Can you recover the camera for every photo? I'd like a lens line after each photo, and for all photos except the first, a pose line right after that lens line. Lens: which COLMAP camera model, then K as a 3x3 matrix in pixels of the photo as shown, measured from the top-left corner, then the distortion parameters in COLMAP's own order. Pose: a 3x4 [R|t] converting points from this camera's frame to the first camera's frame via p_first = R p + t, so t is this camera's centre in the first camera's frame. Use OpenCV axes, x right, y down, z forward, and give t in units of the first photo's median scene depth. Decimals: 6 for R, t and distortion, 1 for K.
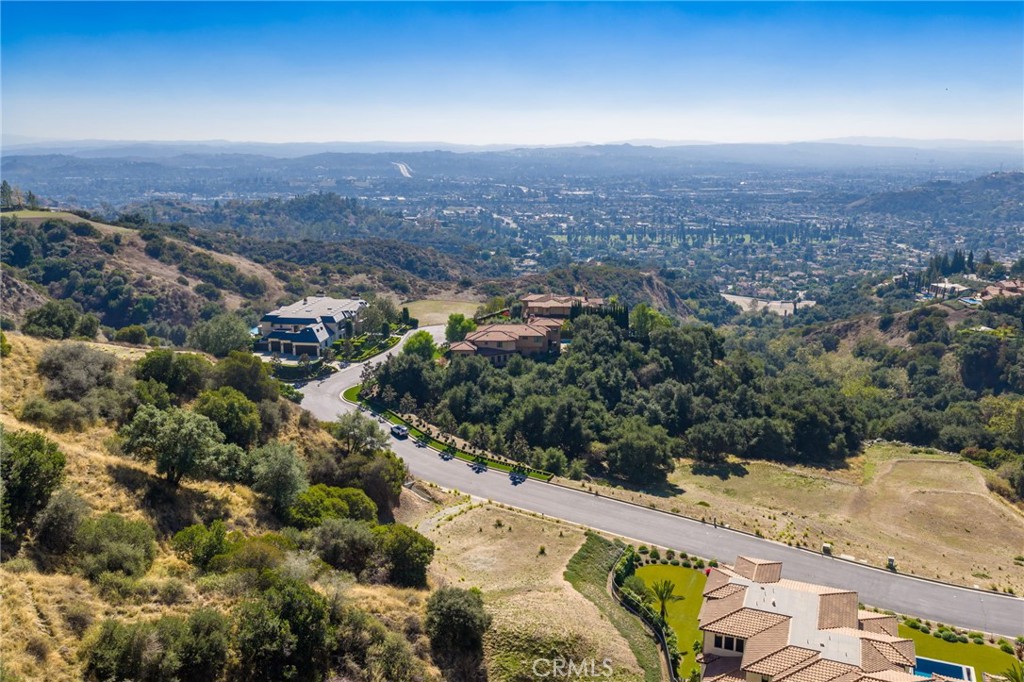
lens RADIAL K [[845.5, 0, 515.7], [0, 845.5, 342.9], [0, 0, 1]] dist [0.024465, 0.005295]
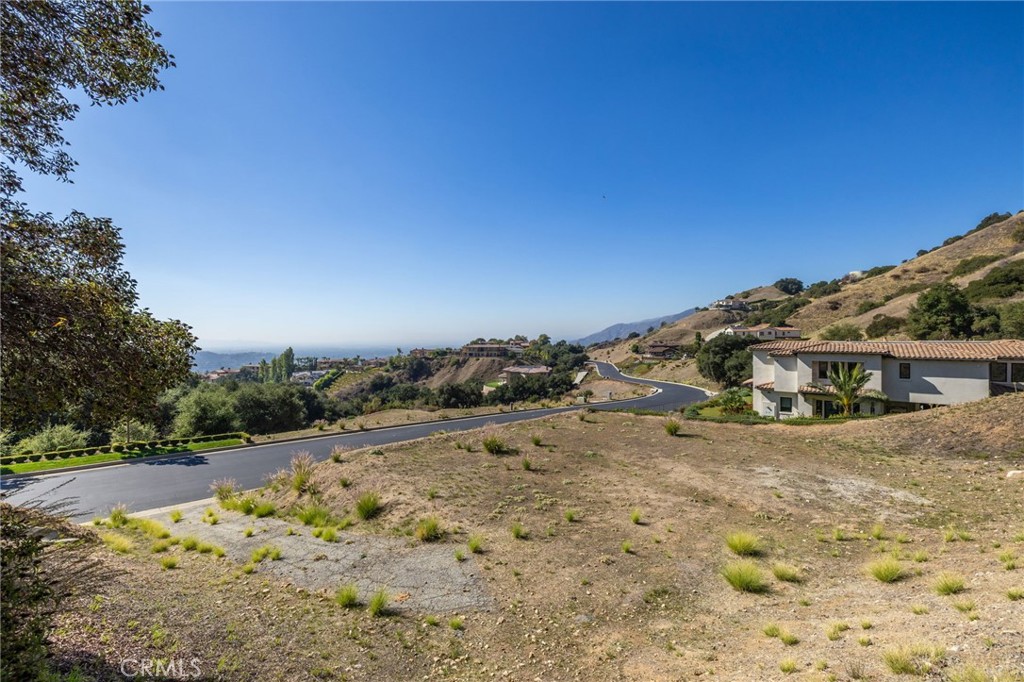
lens RADIAL K [[427.8, 0, 512.0], [0, 427.8, 341.0], [0, 0, 1]] dist [0.000740, 0.000080]
pose [[0.271523, -0.007332, 0.962404, -0.095144], [0.231932, 0.970999, -0.058037, 0.102781], [-0.934068, 0.238970, 0.265349, 0.522758]]
